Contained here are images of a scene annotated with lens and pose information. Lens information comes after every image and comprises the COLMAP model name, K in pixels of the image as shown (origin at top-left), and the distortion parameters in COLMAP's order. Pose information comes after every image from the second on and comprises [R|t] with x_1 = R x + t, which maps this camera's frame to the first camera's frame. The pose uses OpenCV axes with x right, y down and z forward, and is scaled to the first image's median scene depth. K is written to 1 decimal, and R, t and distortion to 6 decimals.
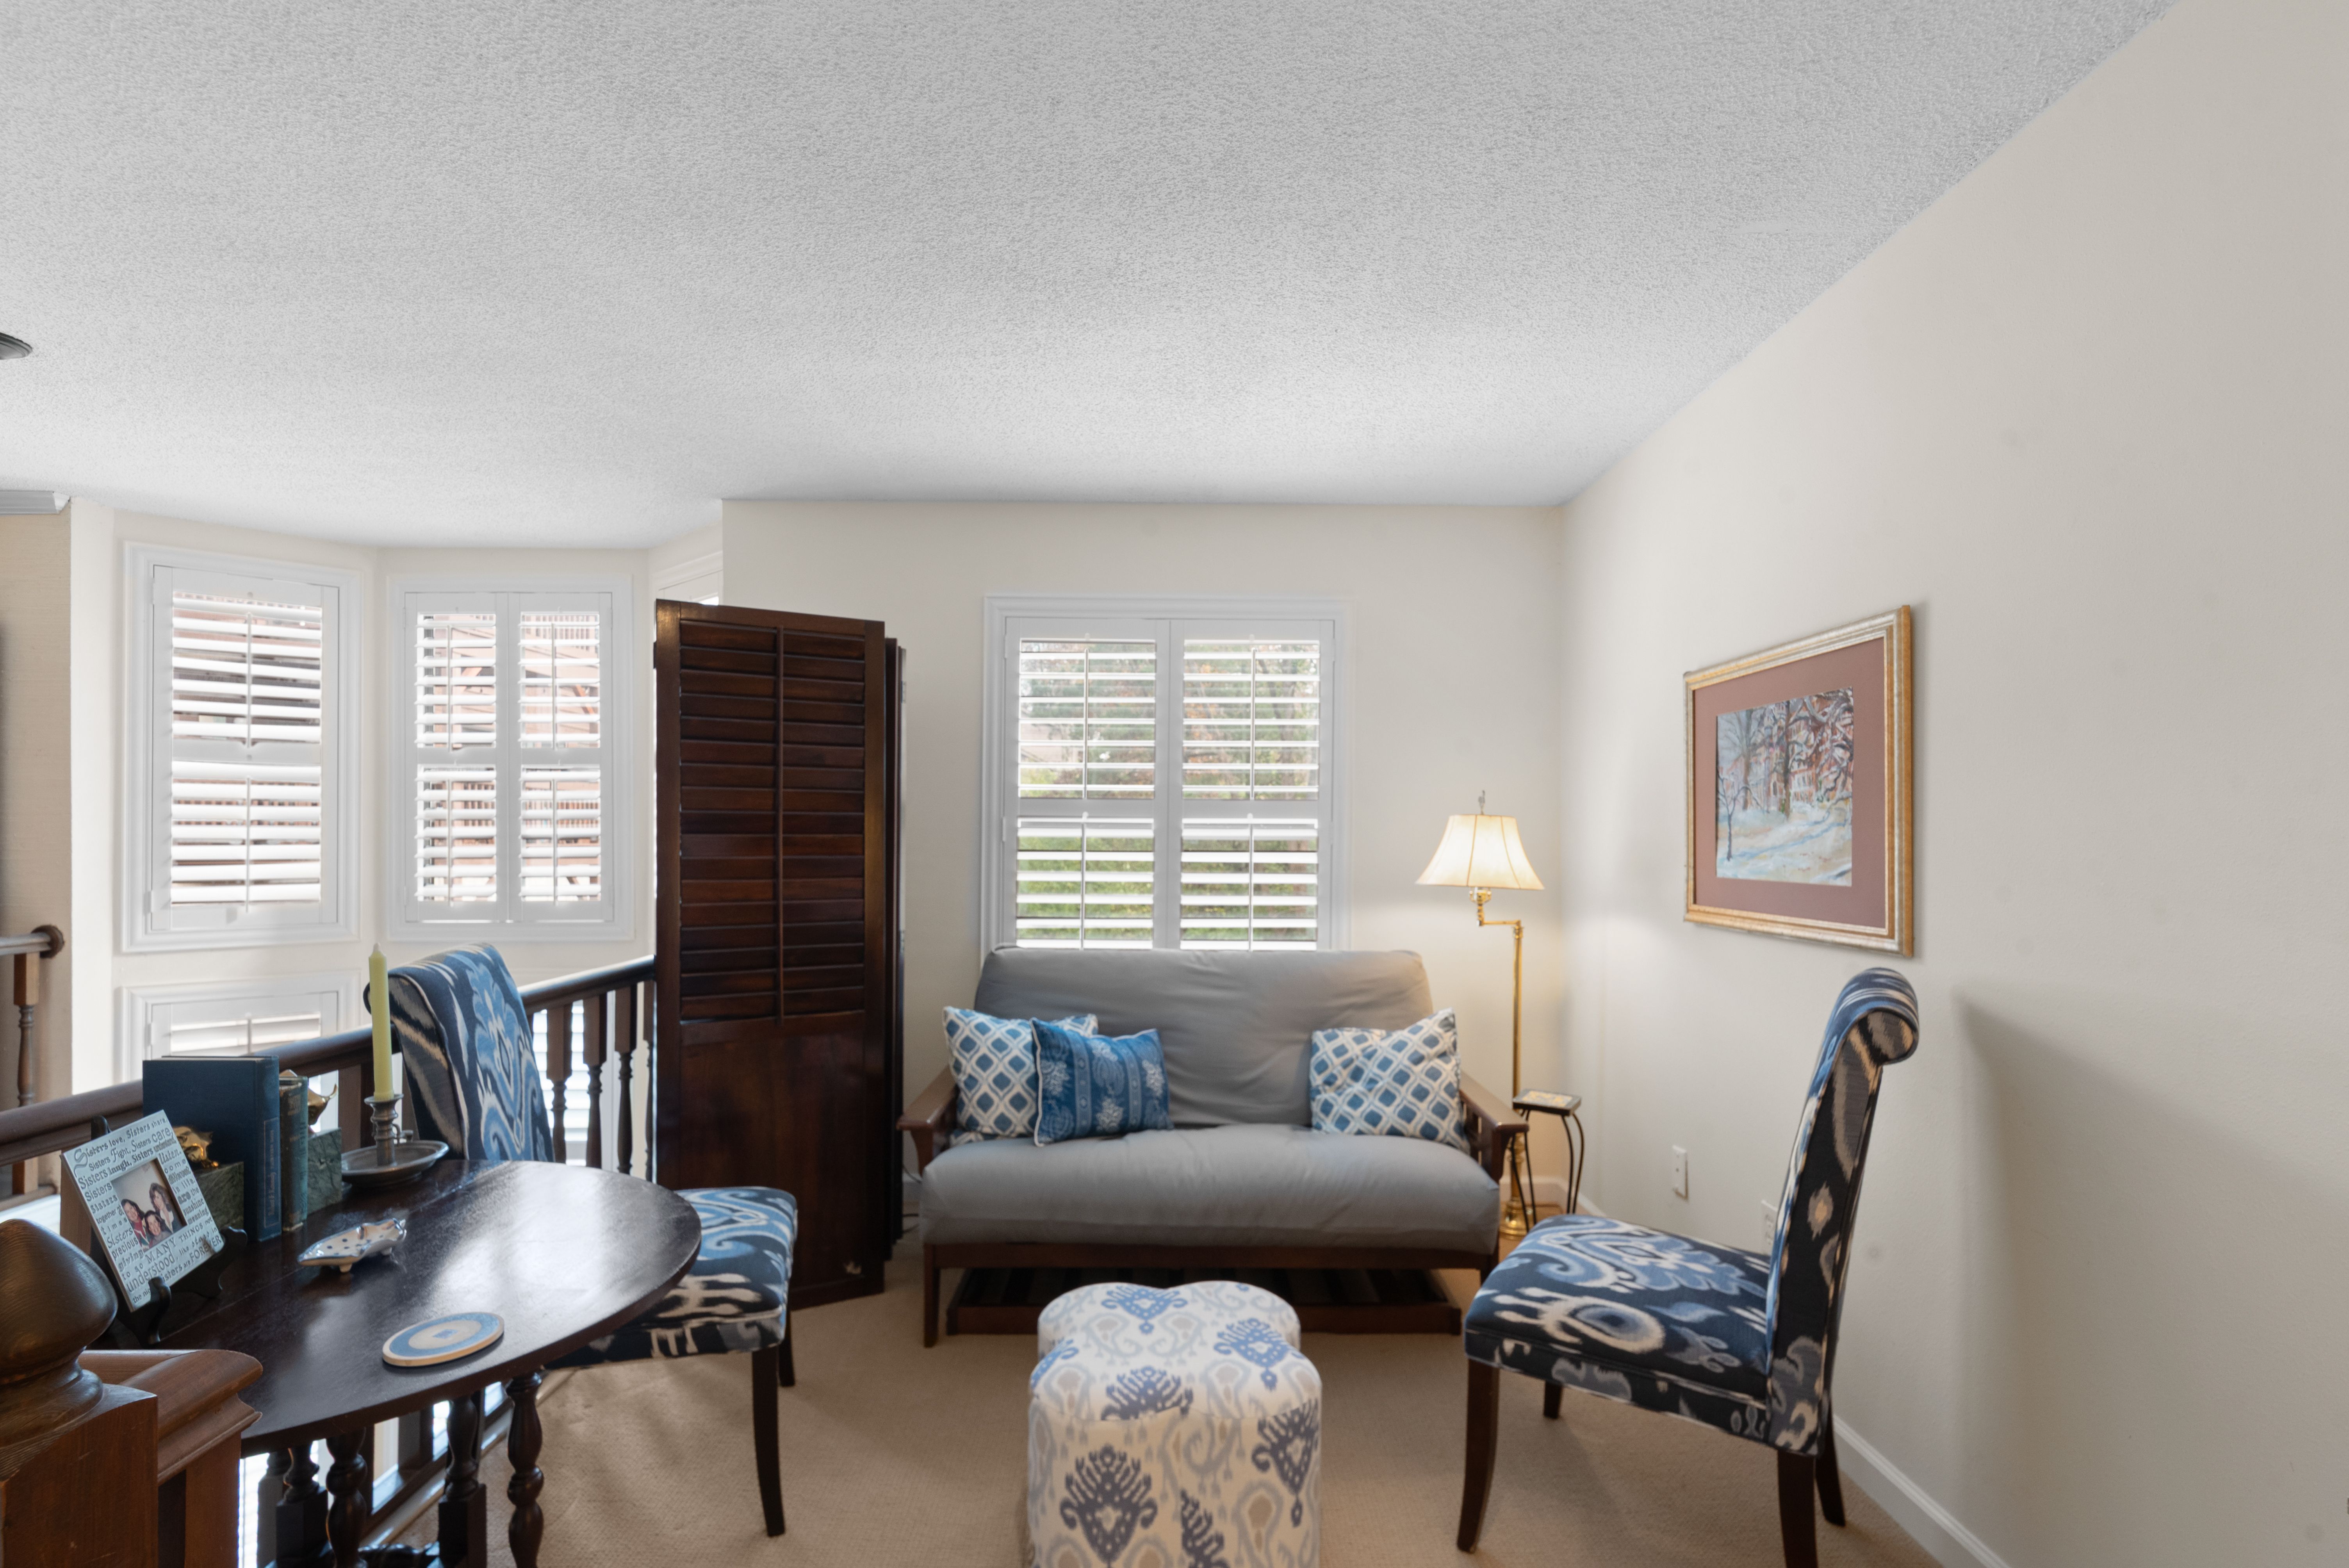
lens RADIAL K [[1023.1, 0, 1180.0], [0, 1023.1, 832.7], [0, 0, 1]] dist [-0.000531, -0.000236]
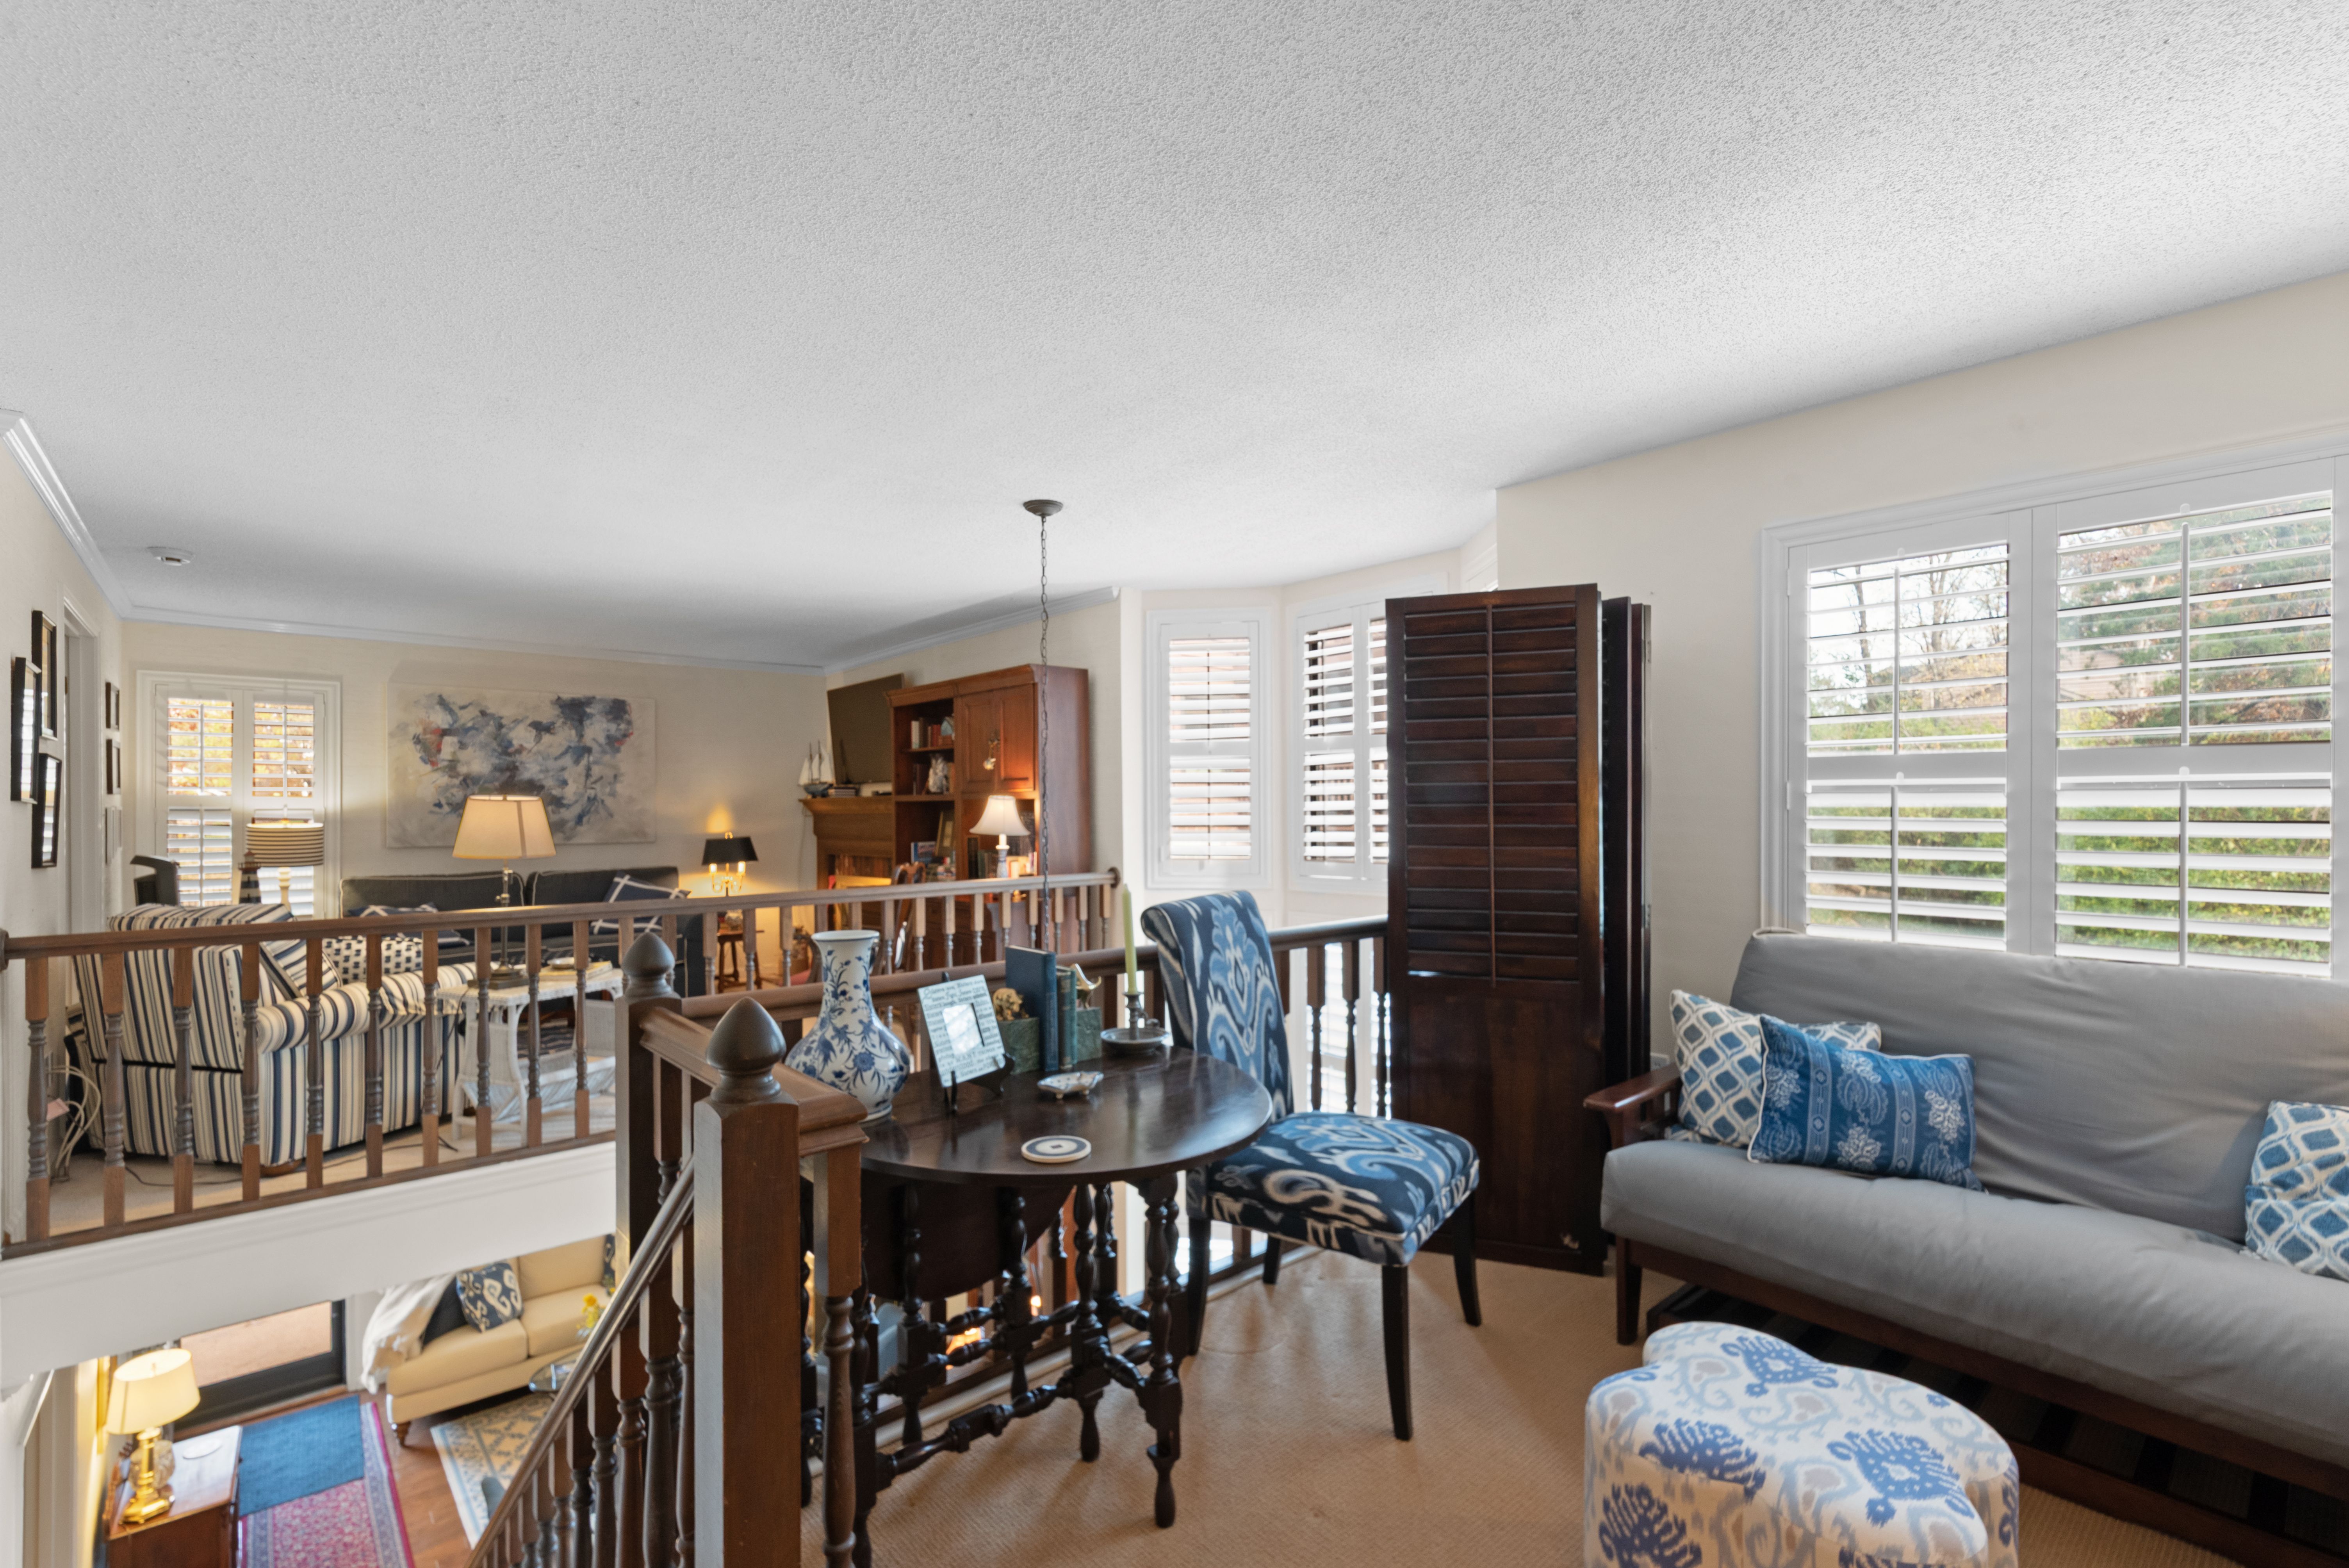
lens RADIAL K [[1037.5, 0, 1180.7], [0, 1037.5, 804.3], [0, 0, 1]] dist [0.003054, 0.000703]
pose [[0.659603, -0.009510, -0.751554, 0.202211], [0.010831, 0.999936, -0.003147, 0.001749], [0.751536, -0.006064, 0.659664, 0.058577]]
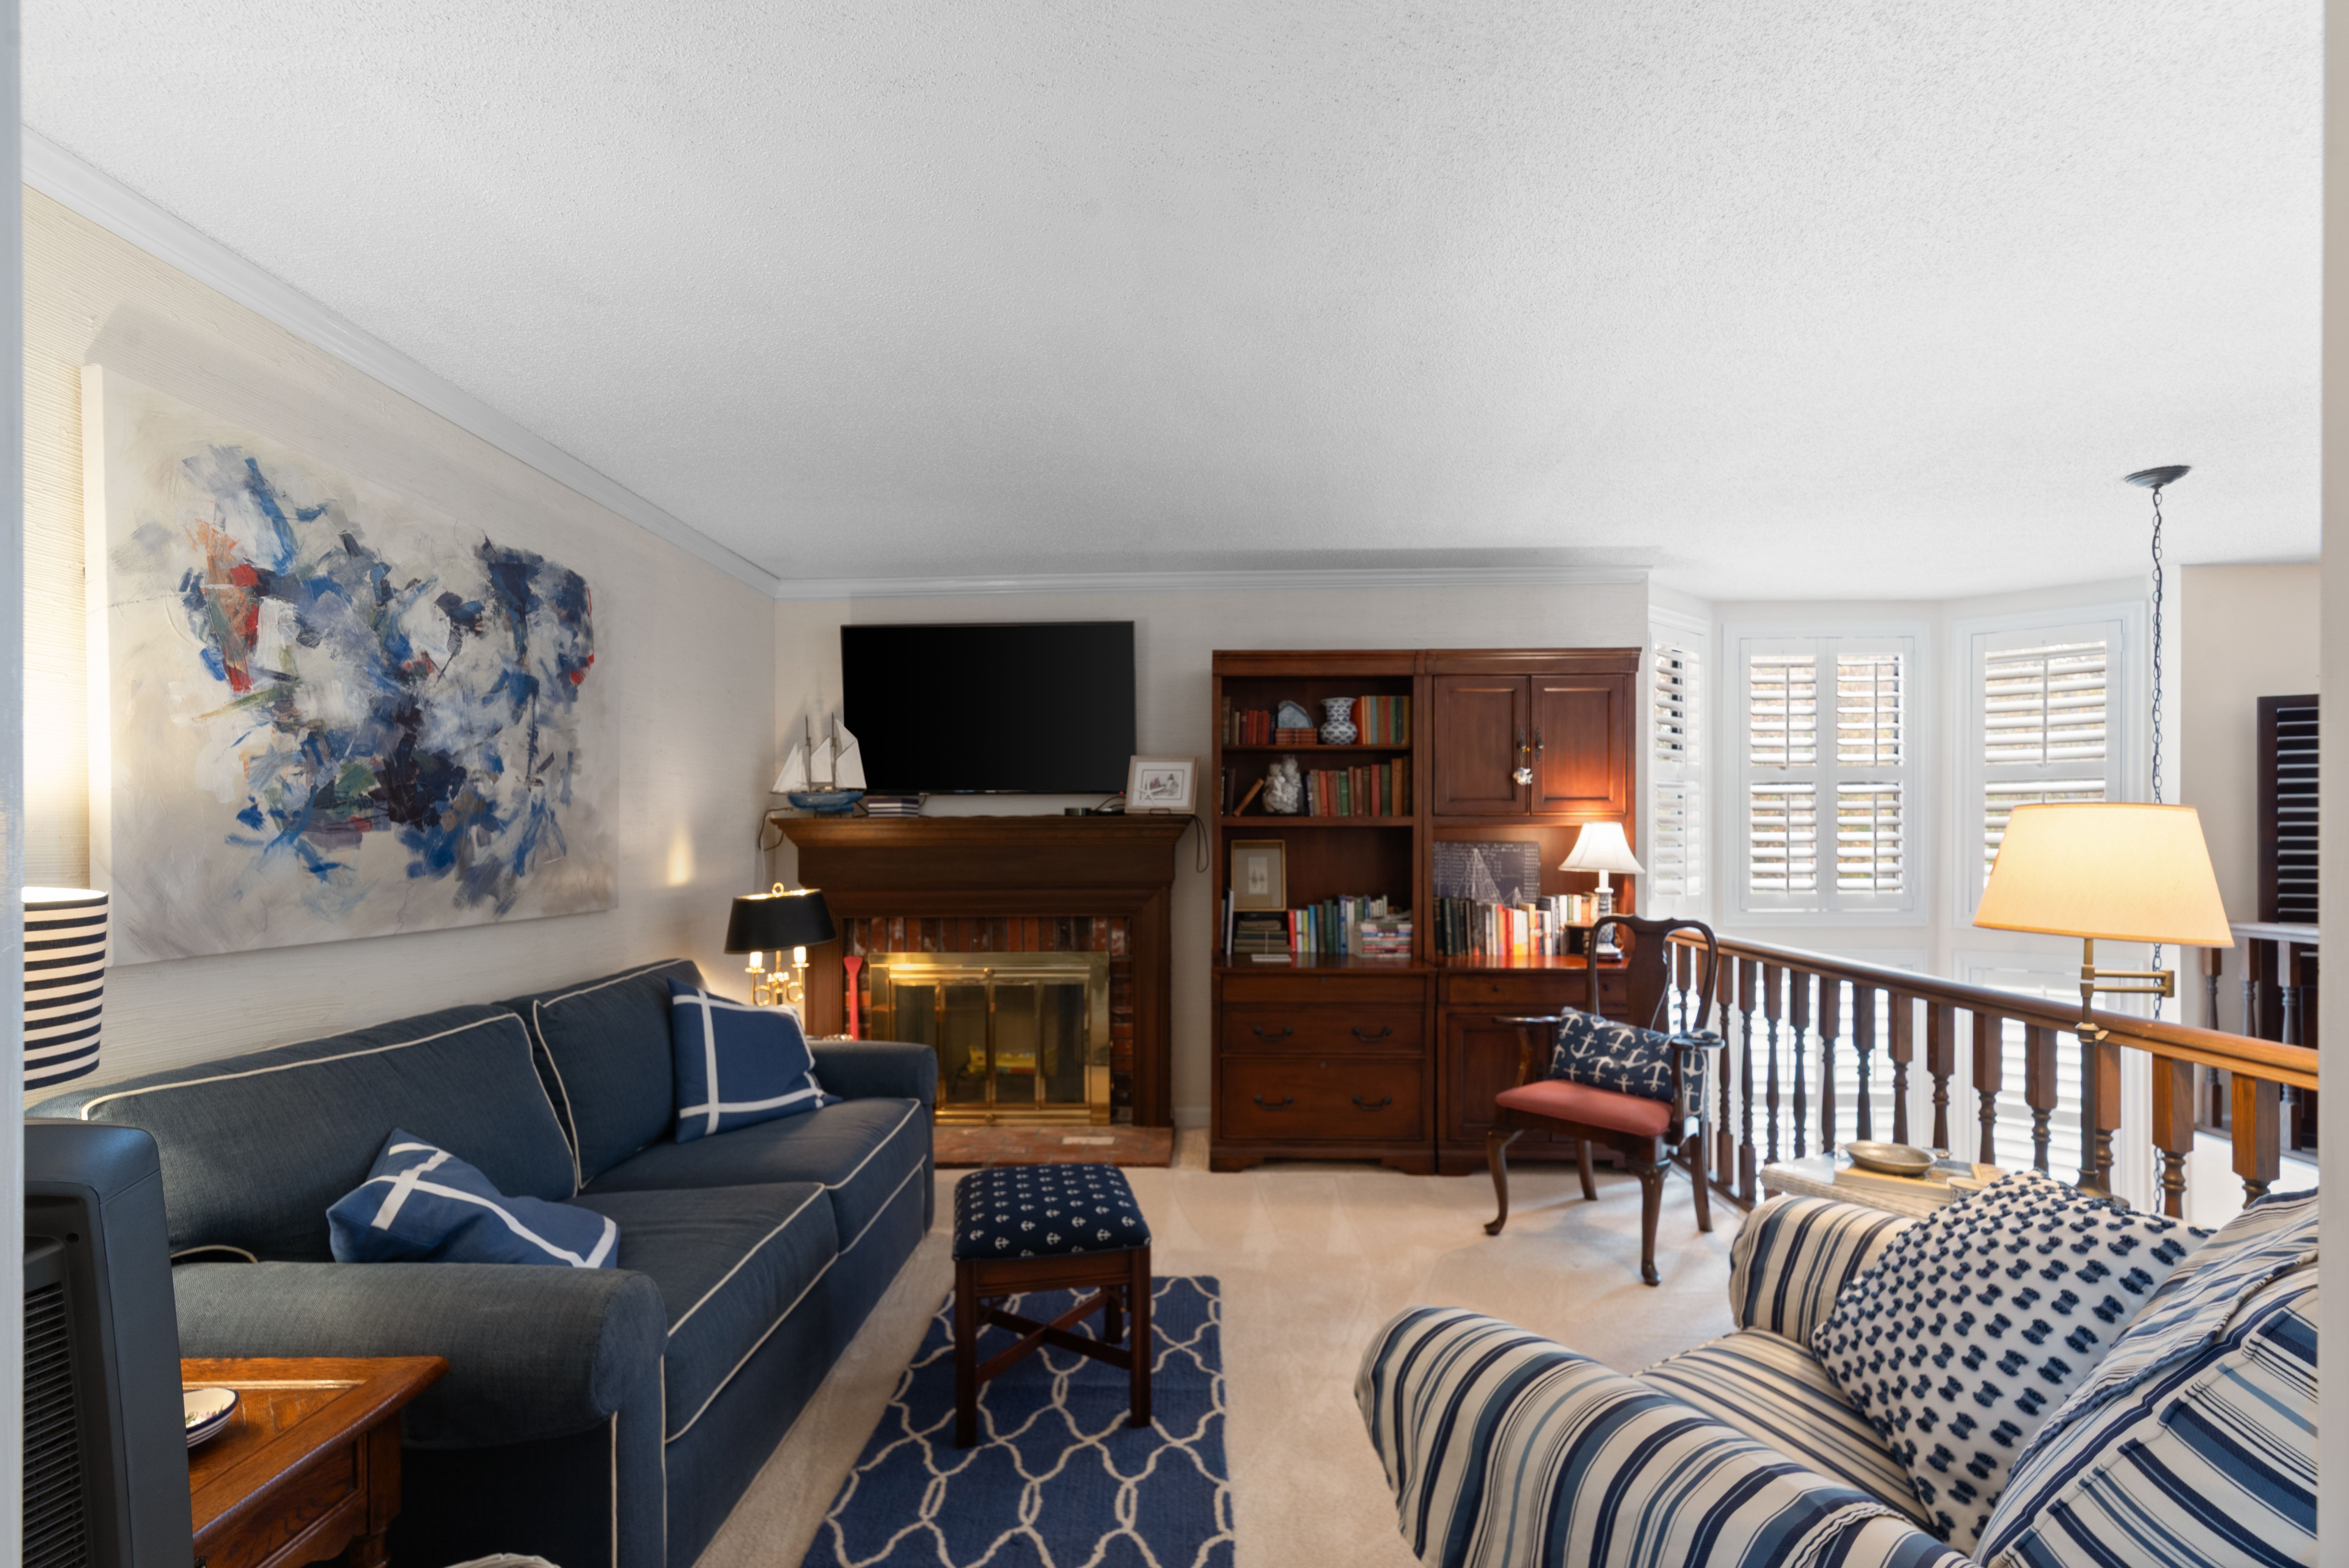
lens RADIAL K [[1026.6, 0, 1173.4], [0, 1026.6, 845.8], [0, 0, 1]] dist [-0.000512, -0.000342]
pose [[0.999727, -0.003866, -0.023063, -2.394514], [0.004121, 0.999931, 0.011033, -0.008178], [0.023018, -0.011125, 0.999673, -0.422408]]
